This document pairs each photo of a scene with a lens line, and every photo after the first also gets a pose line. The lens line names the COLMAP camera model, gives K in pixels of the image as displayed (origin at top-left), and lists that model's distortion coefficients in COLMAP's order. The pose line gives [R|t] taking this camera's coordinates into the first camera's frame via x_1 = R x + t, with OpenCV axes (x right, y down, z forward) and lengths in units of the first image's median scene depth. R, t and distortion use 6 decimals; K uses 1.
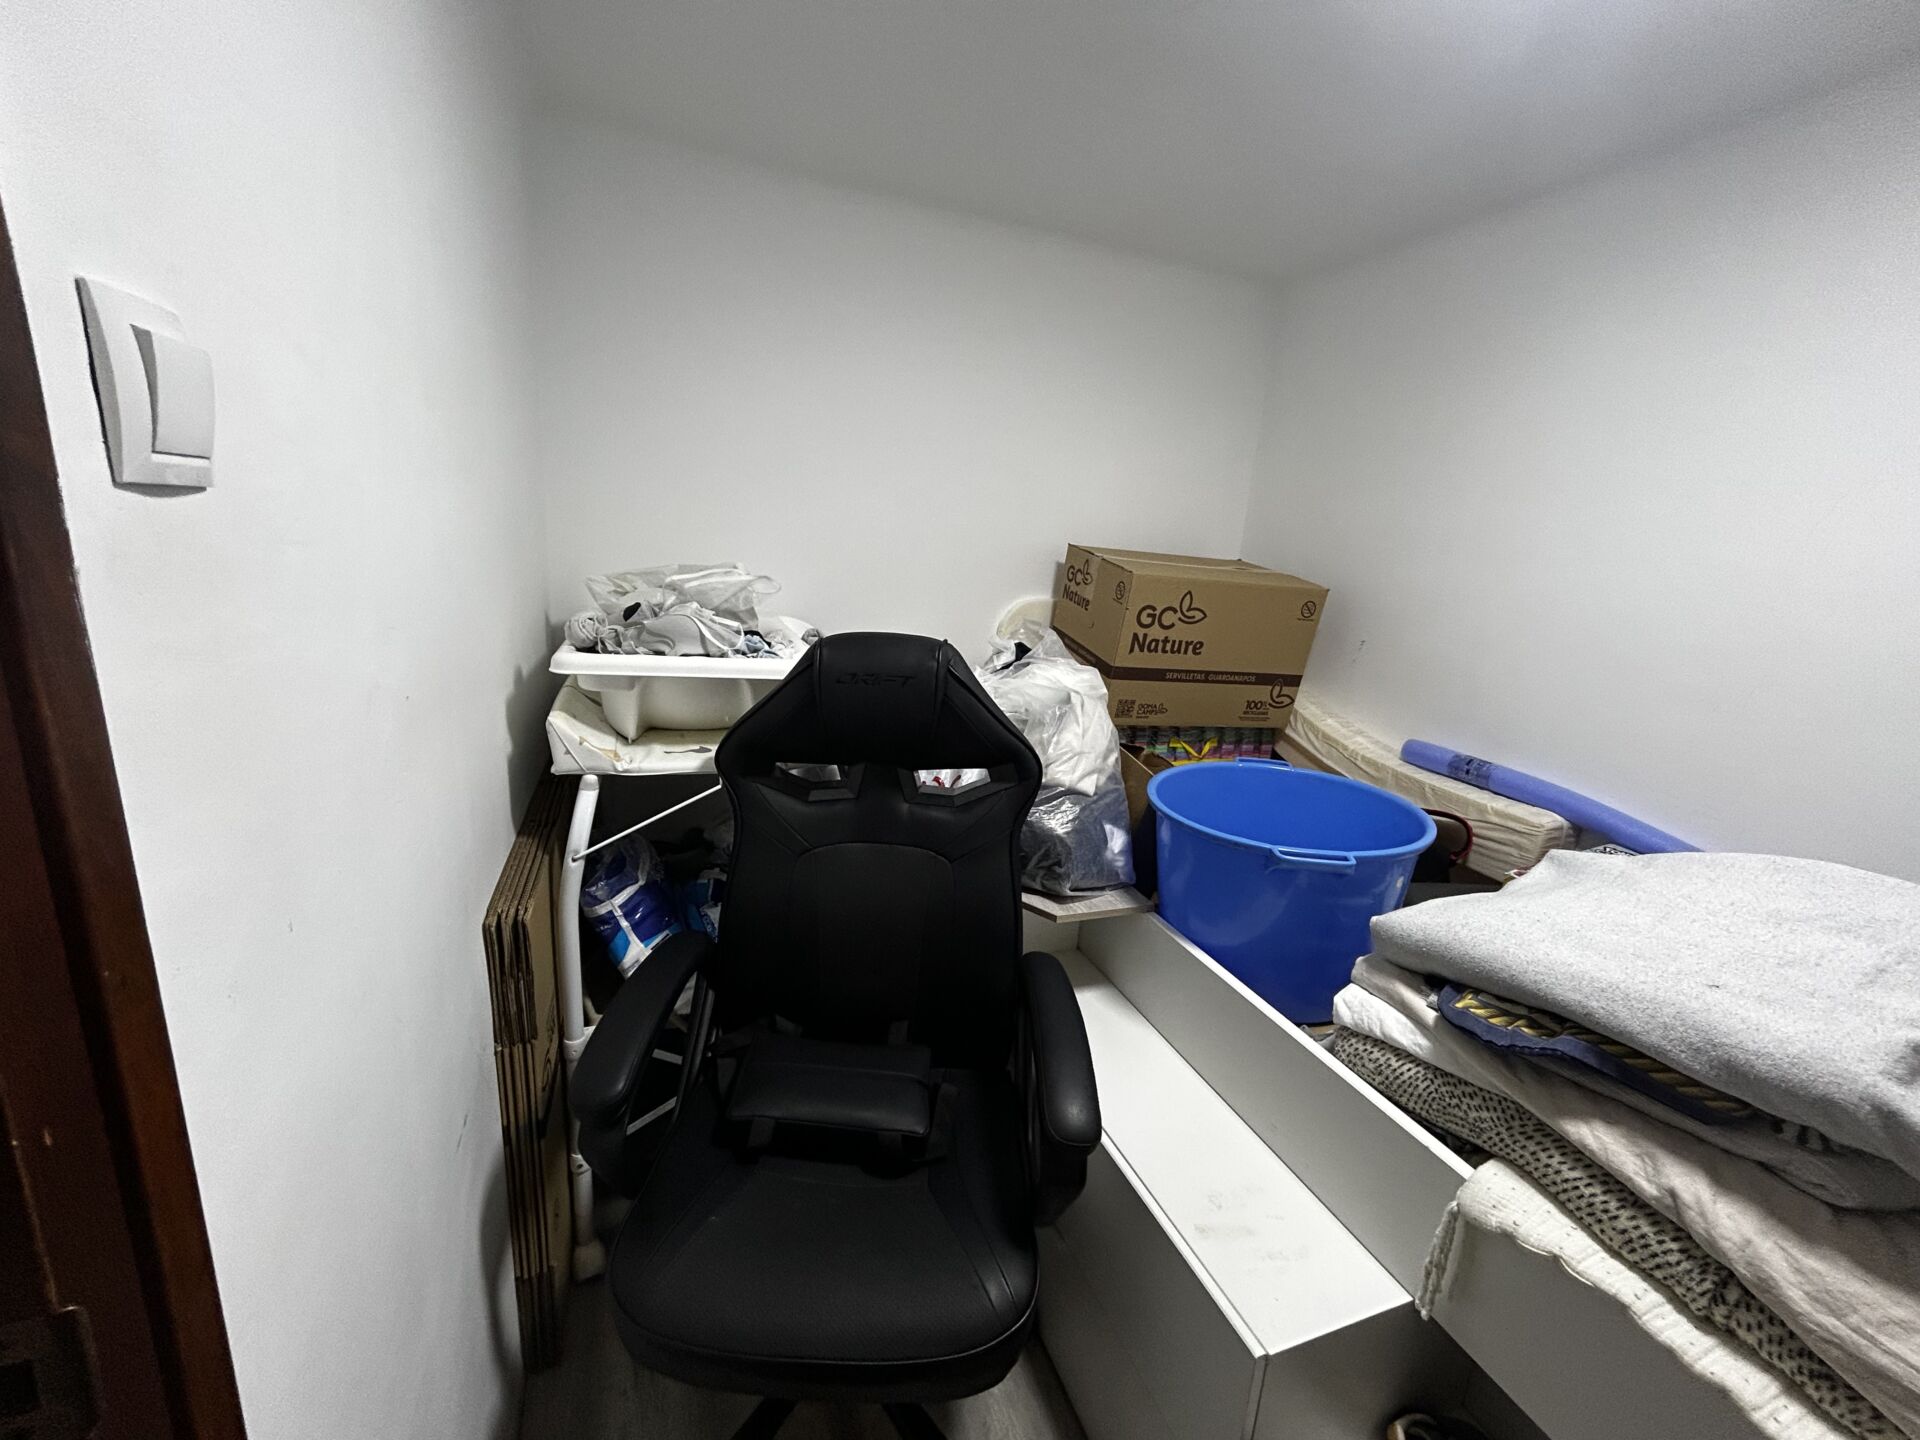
lens RADIAL K [[777.5, 0, 958.9], [0, 777.5, 716.6], [0, 0, 1]] dist [-0.000714, 0.001029]
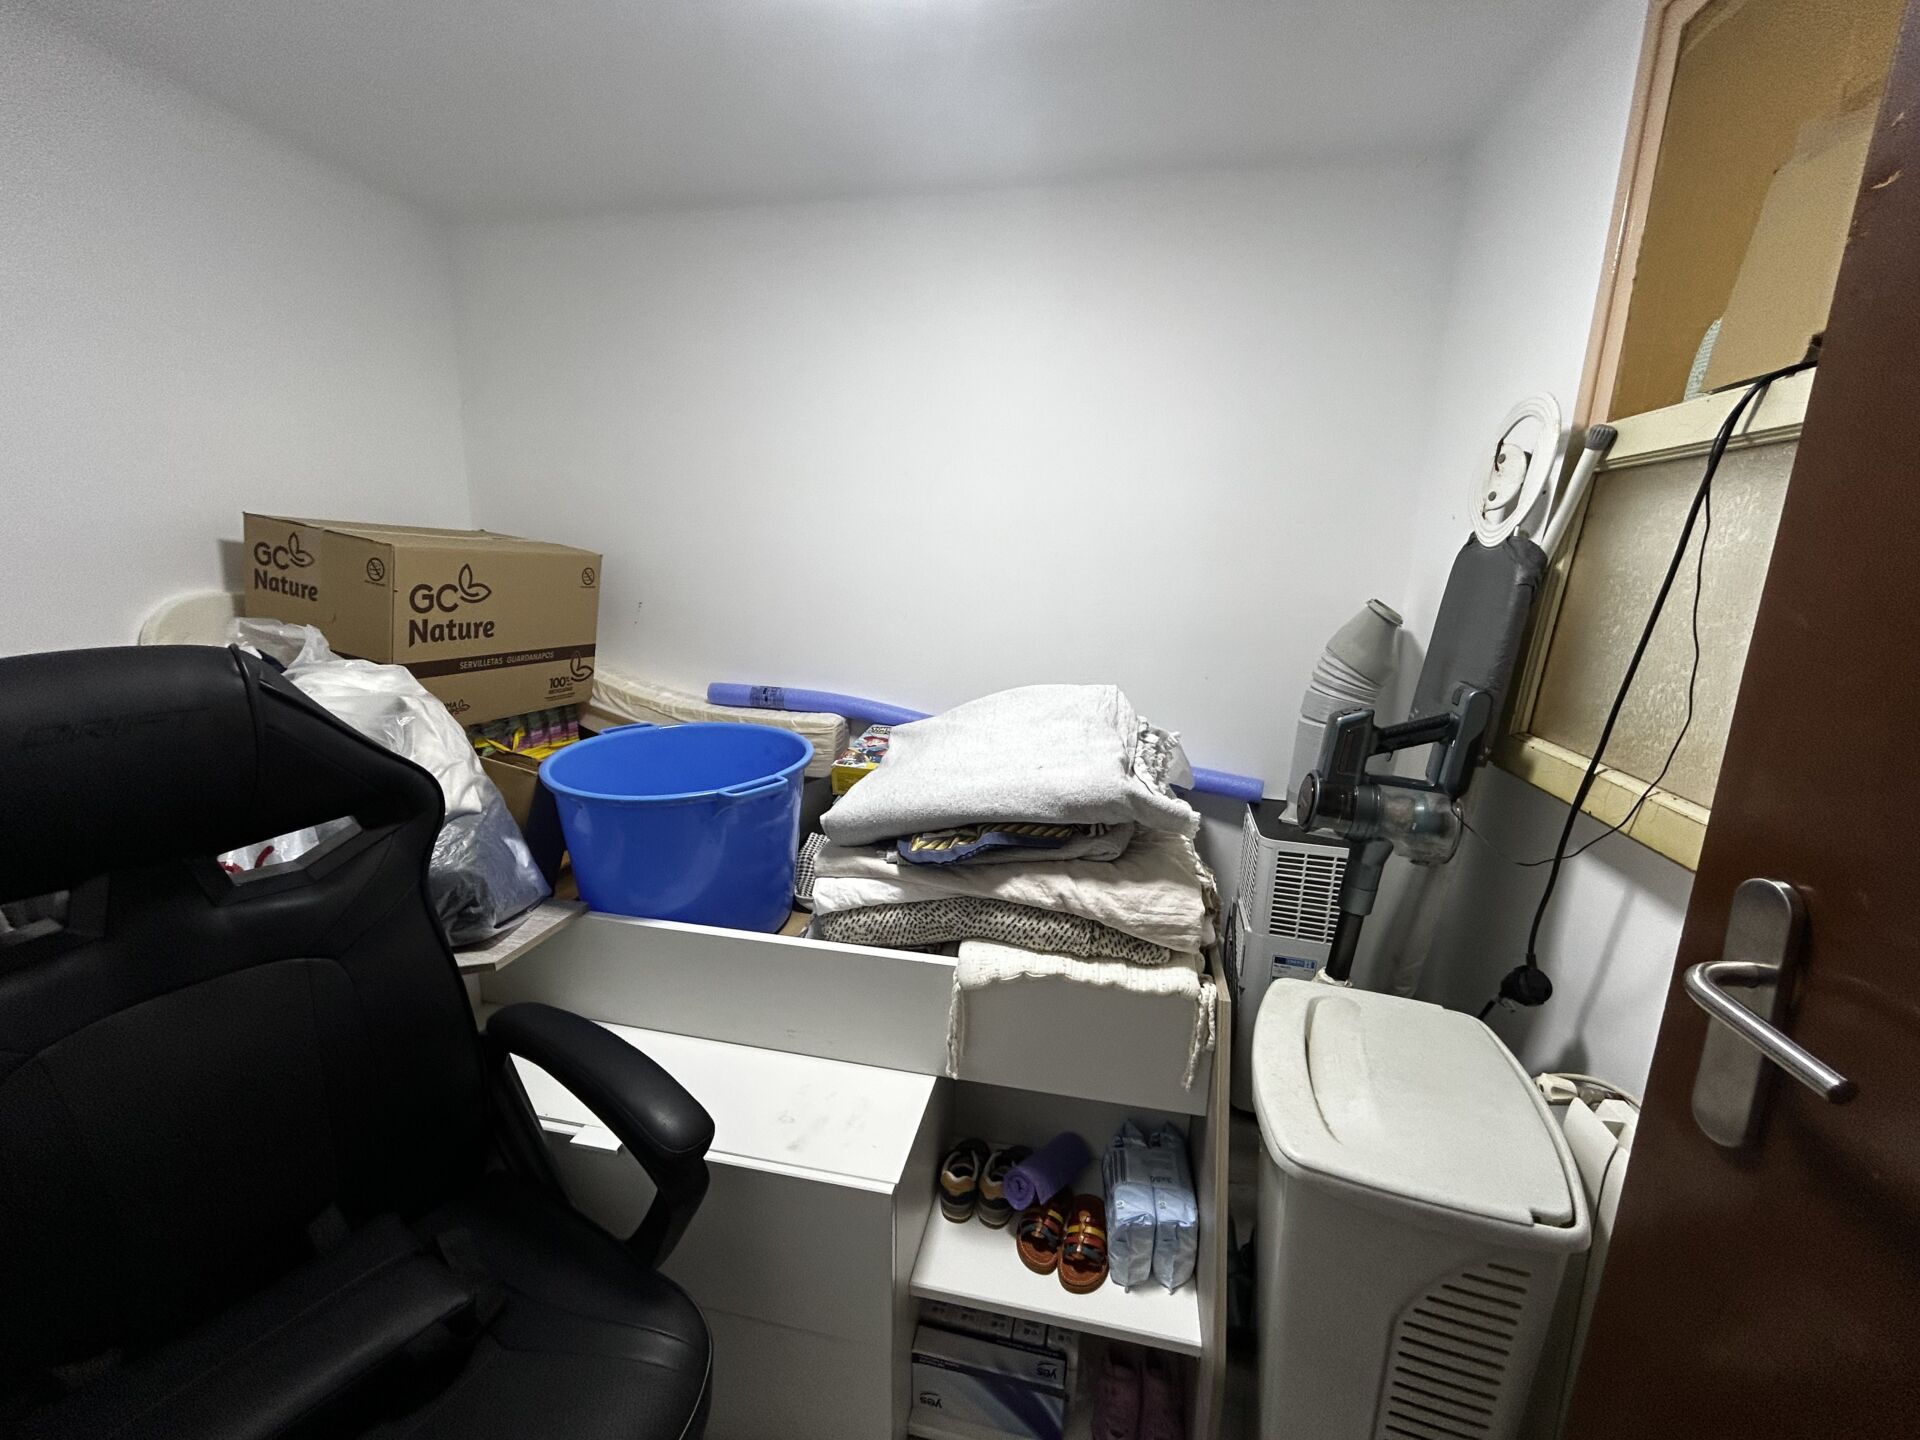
lens RADIAL K [[777.5, 0, 958.9], [0, 777.5, 716.6], [0, 0, 1]] dist [-0.000714, 0.001029]
pose [[0.534504, -0.225097, 0.814639, -0.207362], [0.203991, 0.969743, 0.134111, -0.002934], [-0.820179, 0.094497, 0.564249, 0.112640]]
